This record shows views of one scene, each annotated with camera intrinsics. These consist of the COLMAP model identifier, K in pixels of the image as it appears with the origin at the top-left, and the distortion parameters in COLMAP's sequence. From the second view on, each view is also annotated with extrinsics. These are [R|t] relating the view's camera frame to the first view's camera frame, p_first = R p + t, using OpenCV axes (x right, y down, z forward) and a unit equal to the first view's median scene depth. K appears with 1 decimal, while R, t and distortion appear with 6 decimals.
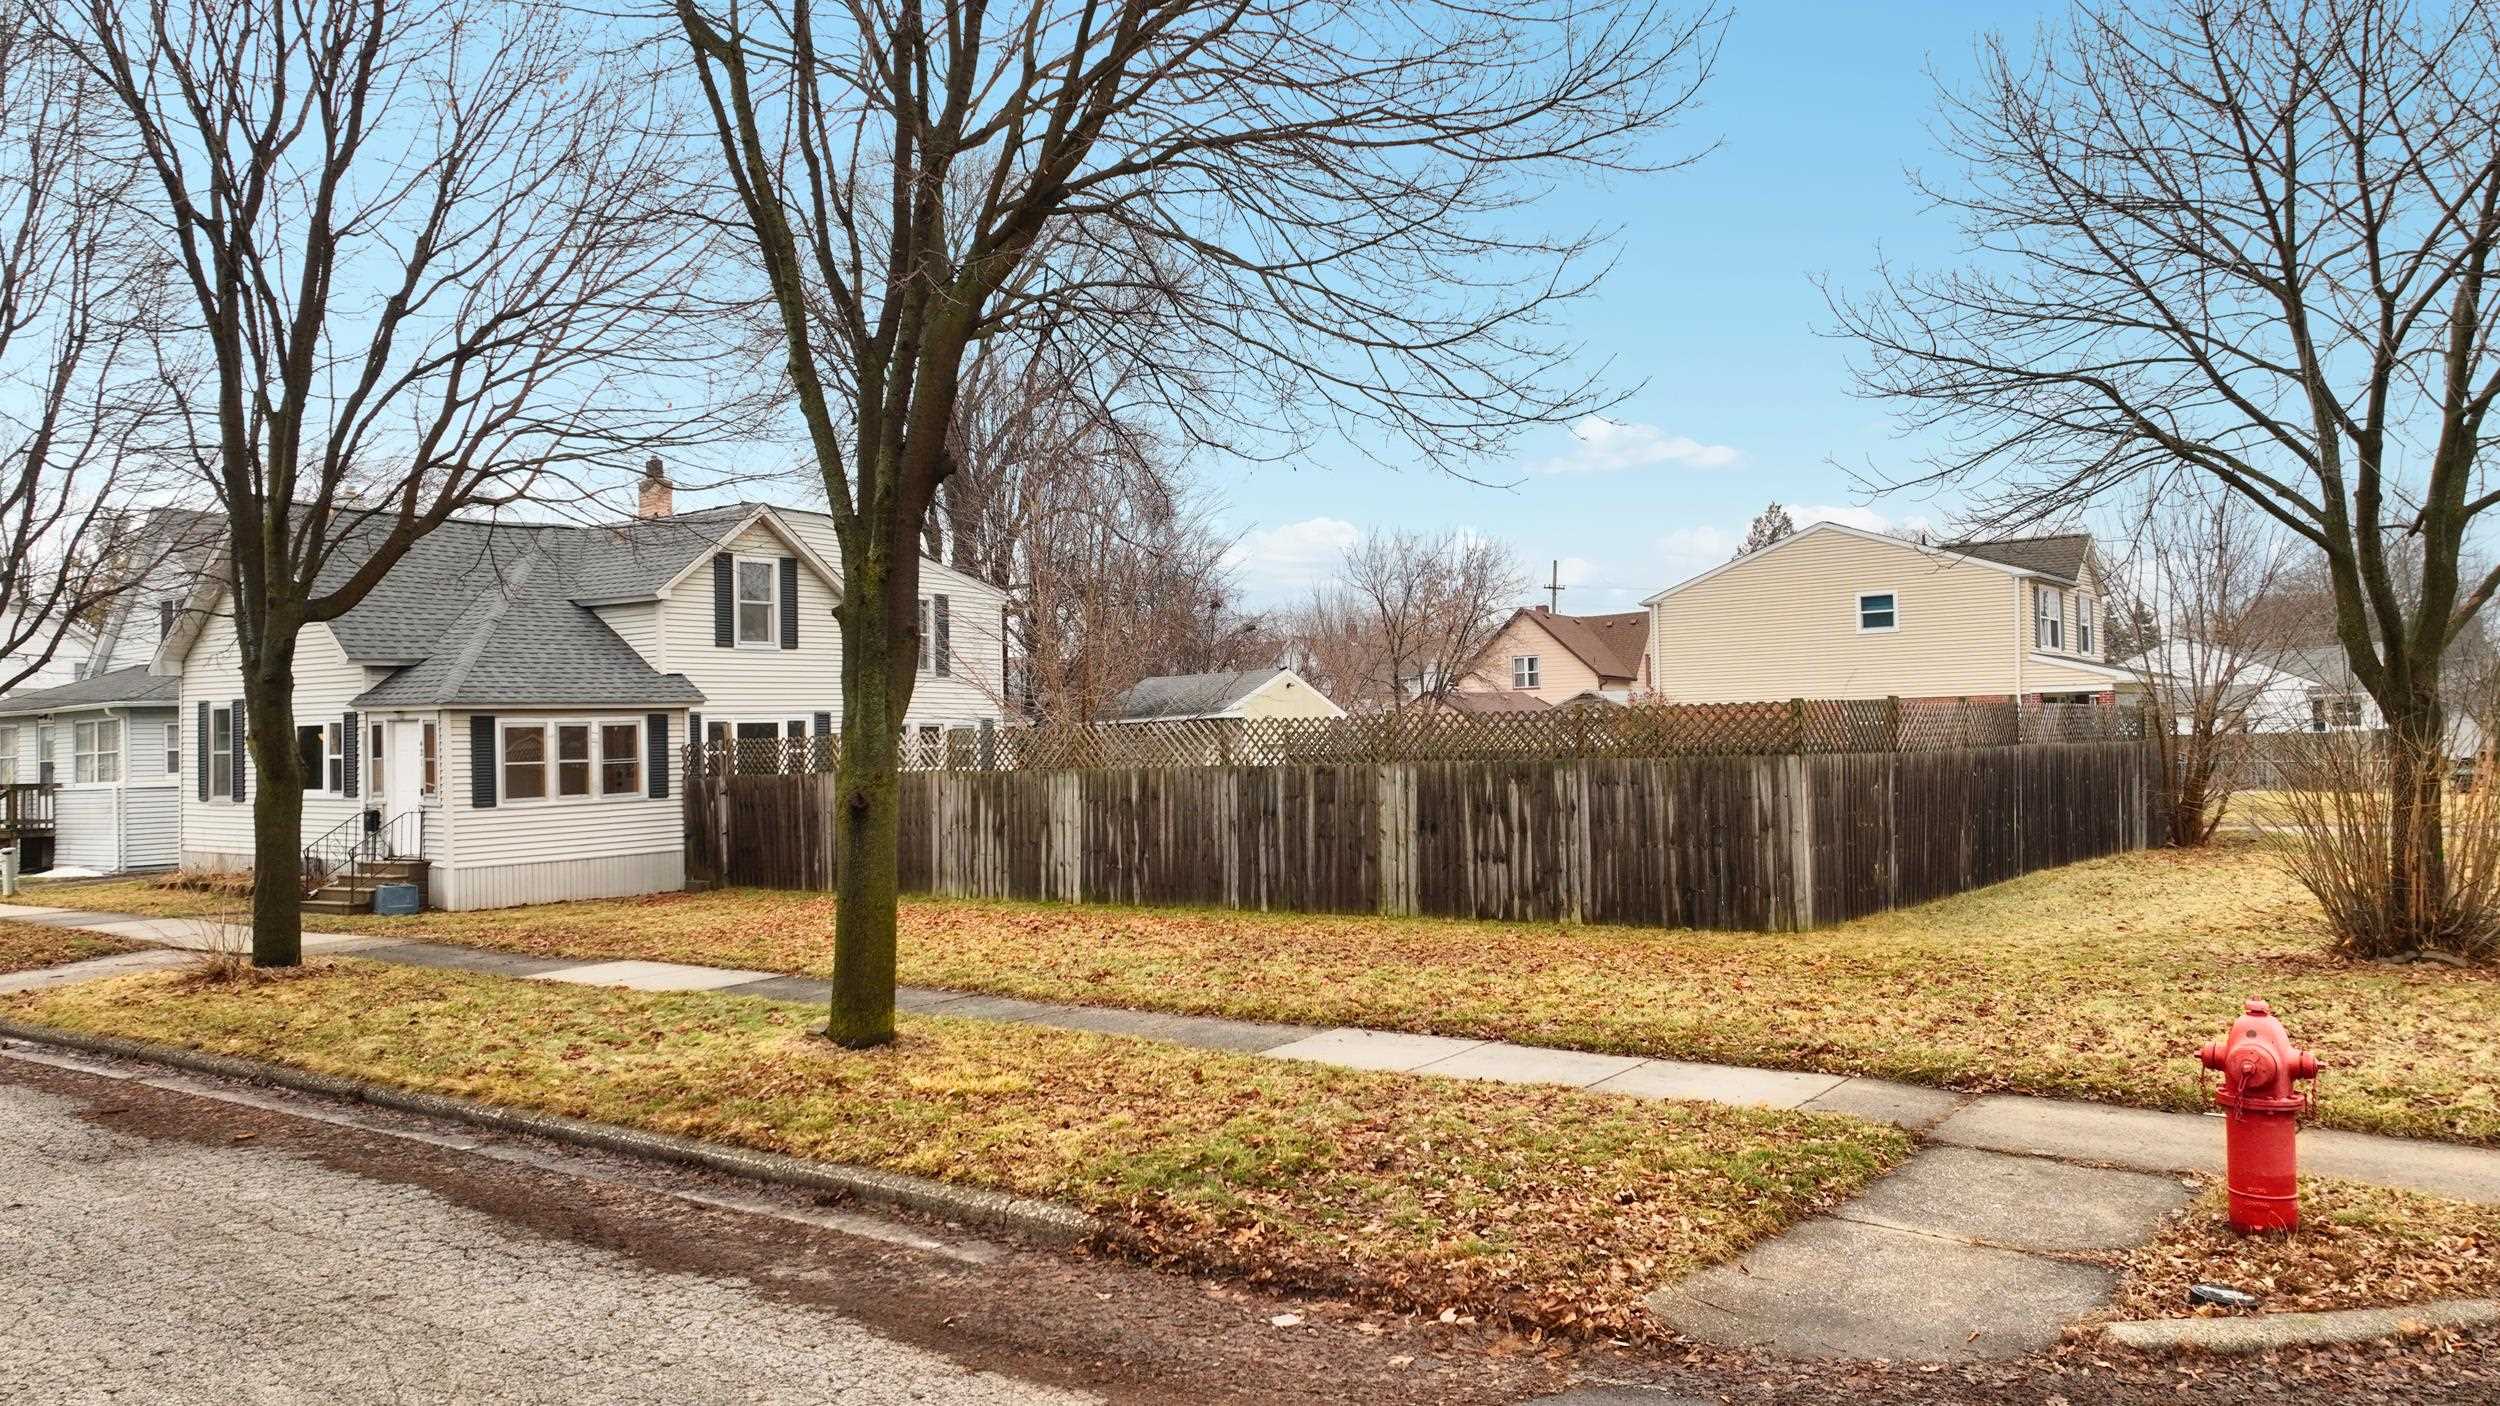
lens RADIAL K [[1757.6, 0, 1254.9], [0, 1757.6, 706.1], [0, 0, 1]] dist [0.005985, 0.011506]
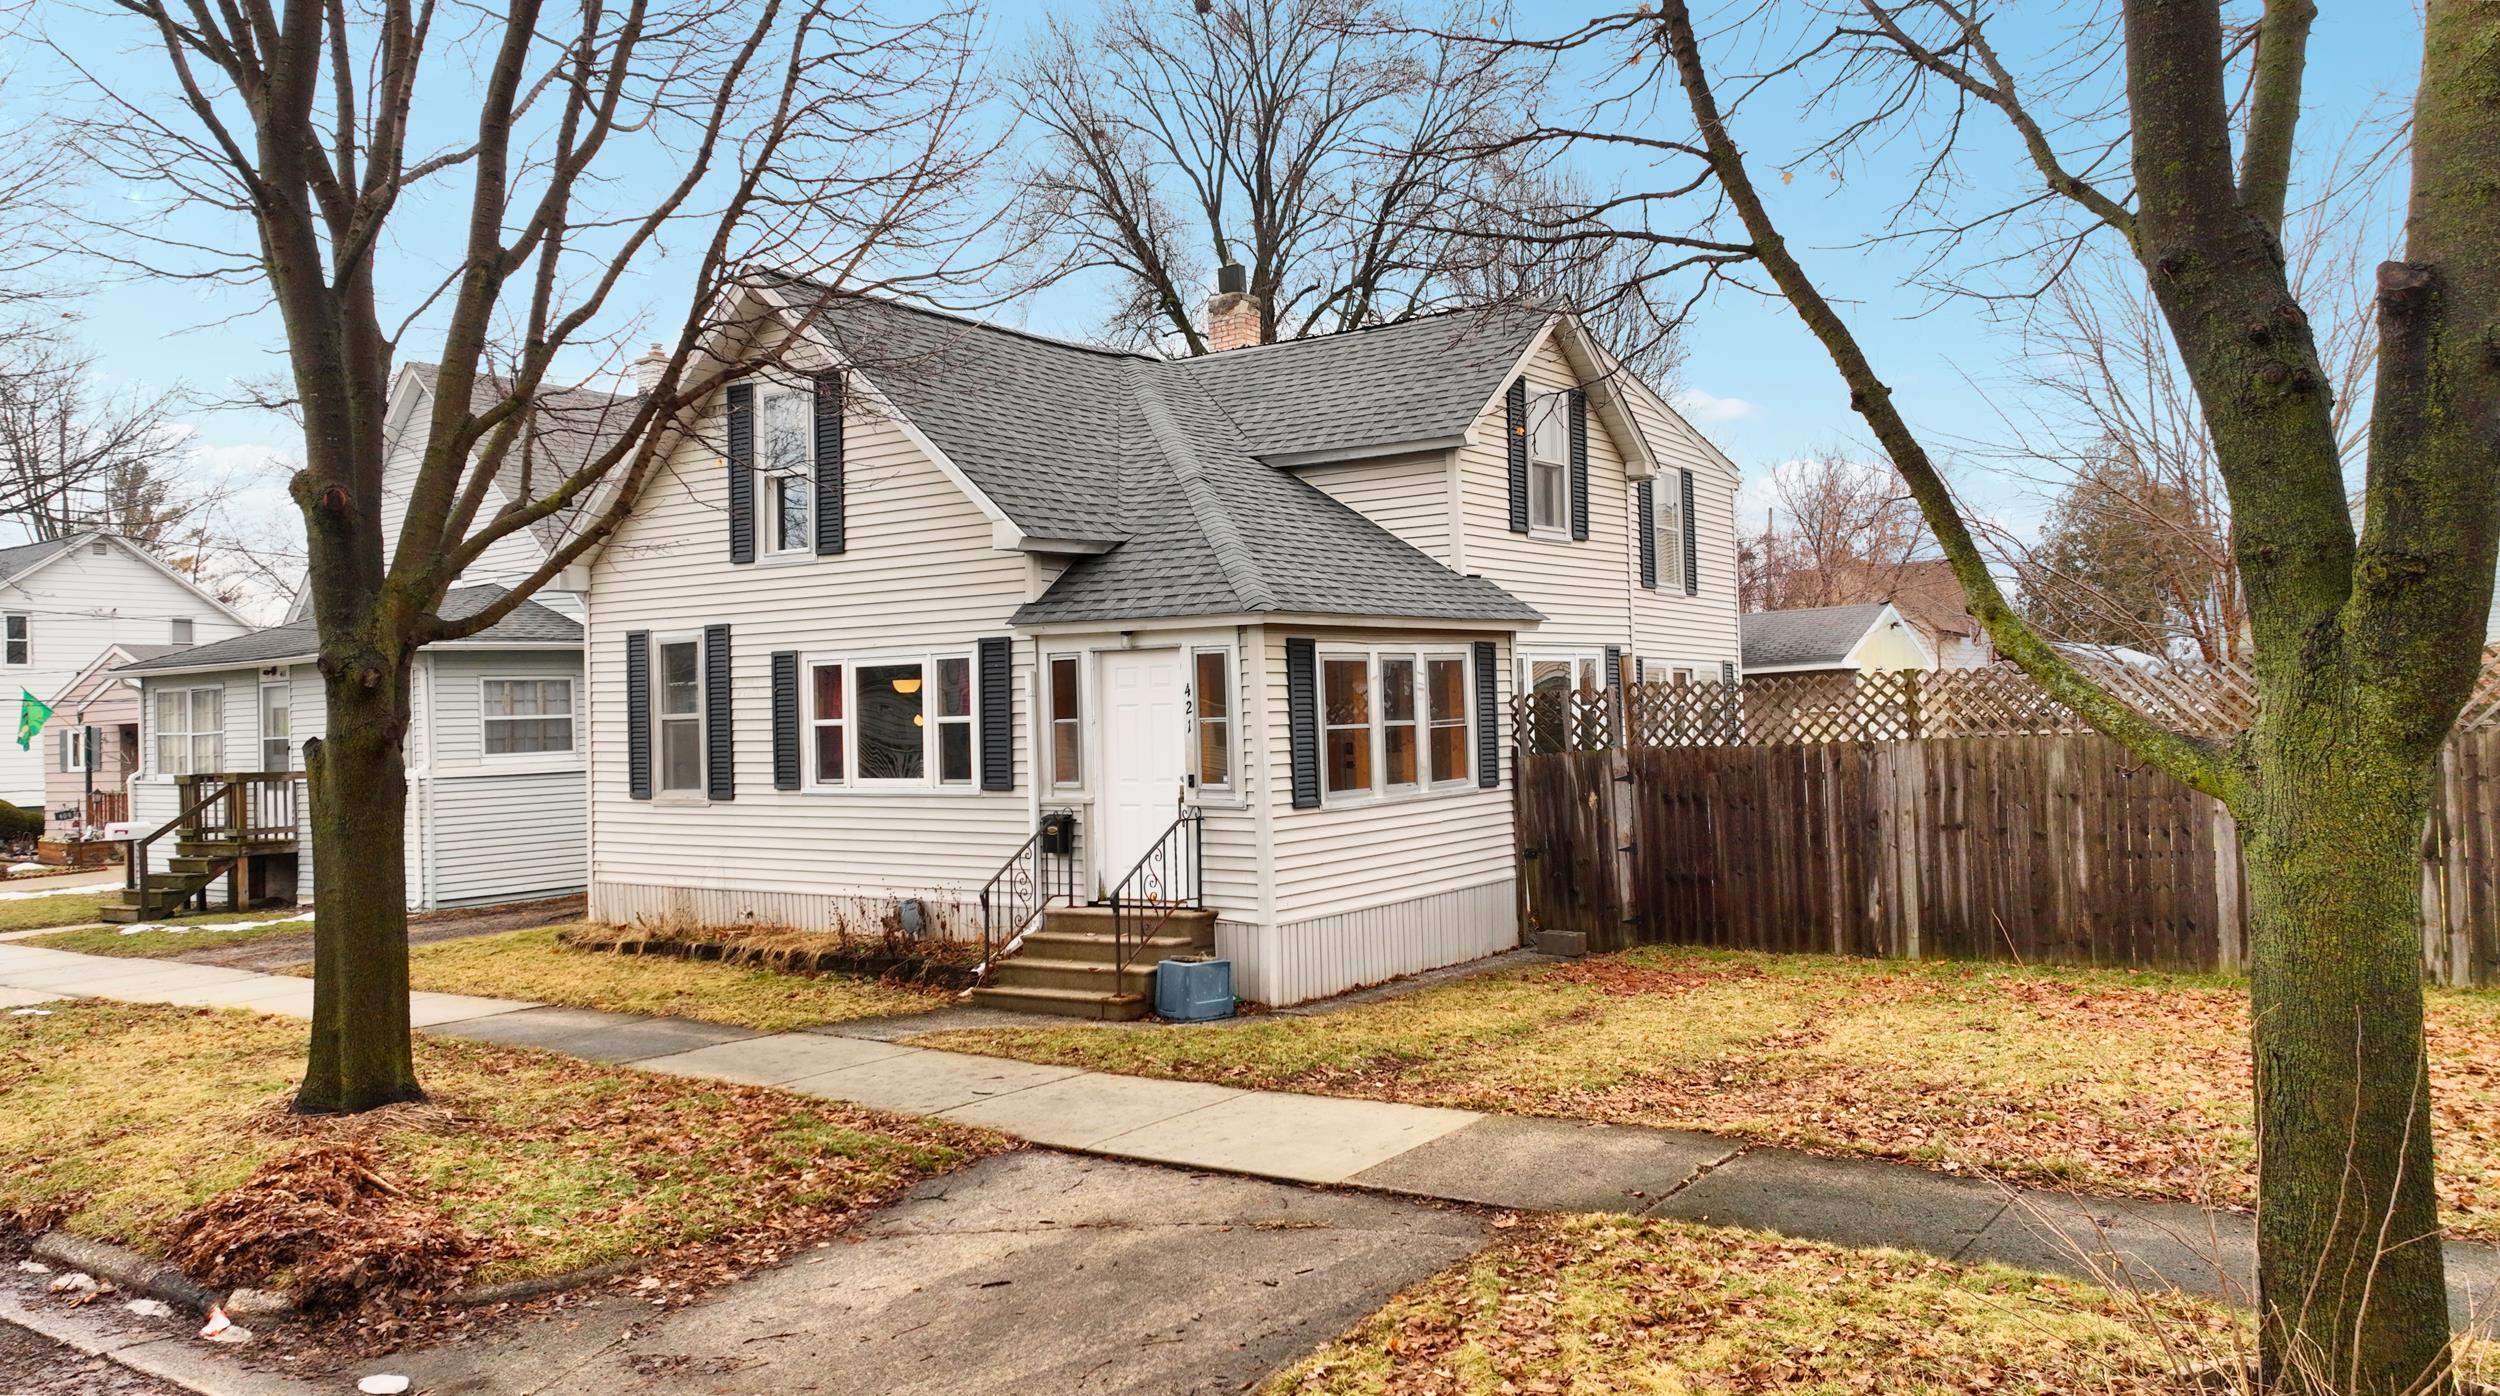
lens RADIAL K [[1757.6, 0, 1241.4], [0, 1757.6, 700.7], [0, 0, 1]] dist [0.005985, 0.011506]
pose [[0.999939, -0.007716, 0.007943, -0.441171], [0.007660, 0.999945, 0.007104, 0.019897], [-0.007998, -0.007043, 0.999943, 0.447881]]
